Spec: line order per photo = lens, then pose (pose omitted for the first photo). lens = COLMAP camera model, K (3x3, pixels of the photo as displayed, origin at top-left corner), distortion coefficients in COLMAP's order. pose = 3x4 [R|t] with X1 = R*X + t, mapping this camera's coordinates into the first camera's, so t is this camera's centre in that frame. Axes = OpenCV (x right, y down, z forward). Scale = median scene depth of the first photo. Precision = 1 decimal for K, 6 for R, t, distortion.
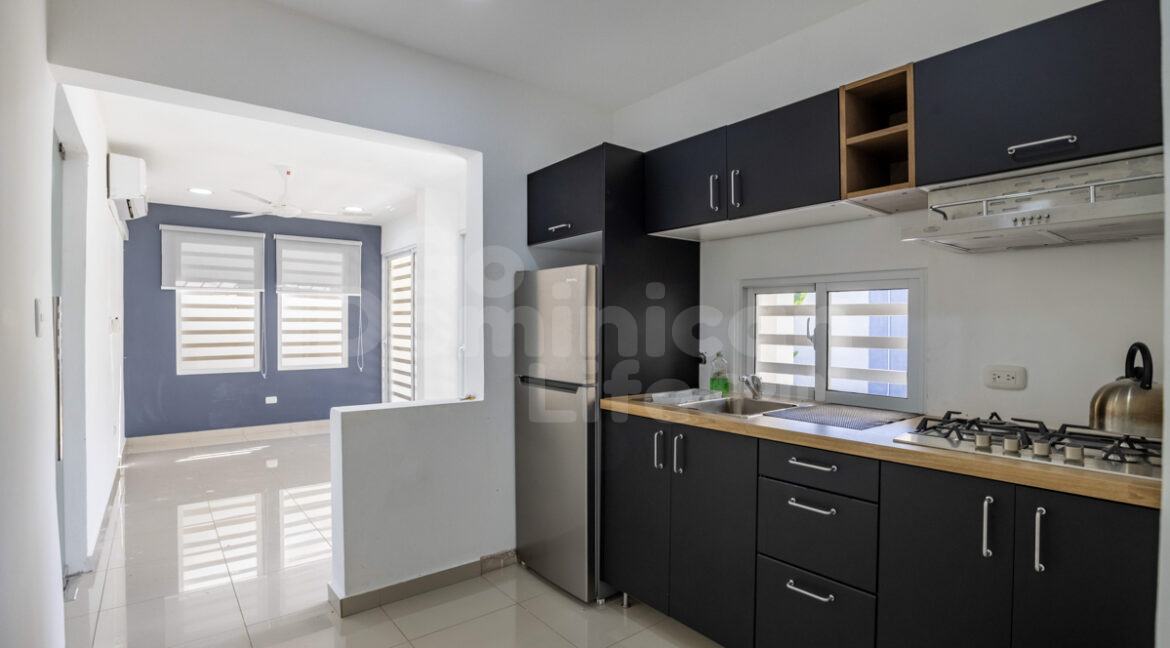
lens RADIAL K [[546.8, 0, 581.8], [0, 546.8, 319.9], [0, 0, 1]] dist [-0.027684, 0.000499]
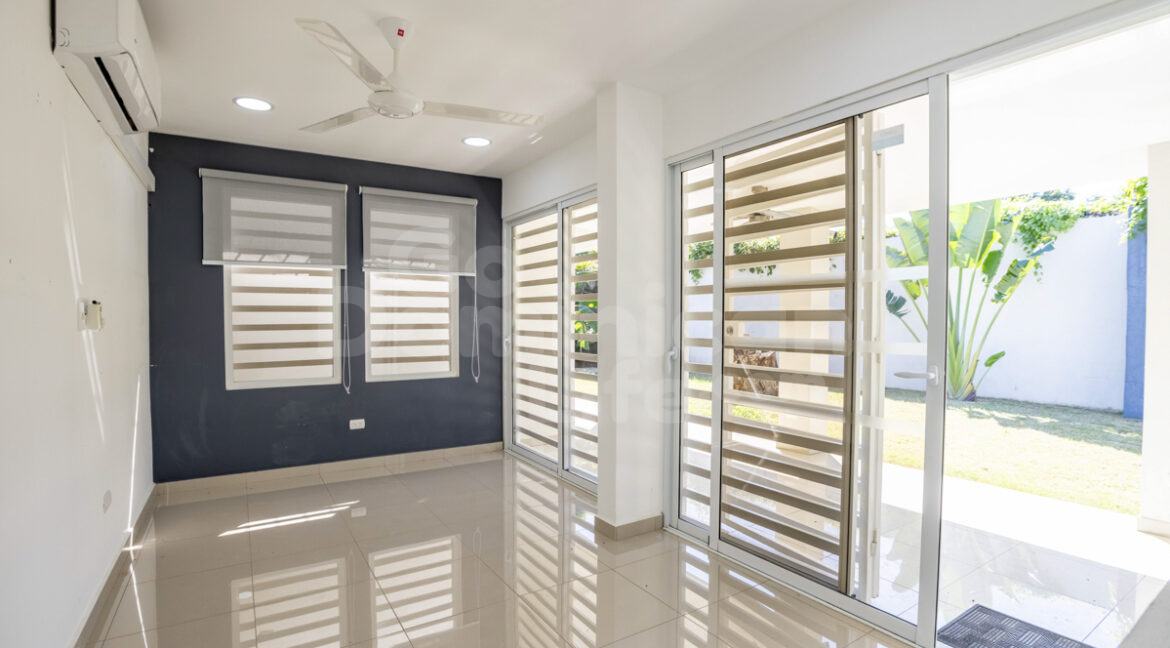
lens RADIAL K [[546.8, 0, 586.7], [0, 546.8, 321.4], [0, 0, 1]] dist [-0.027684, 0.000499]
pose [[0.995543, -0.000308, -0.094312, -0.213593], [0.001608, 0.999905, 0.013713, 0.006057], [0.094299, -0.013803, 0.995448, 0.333246]]
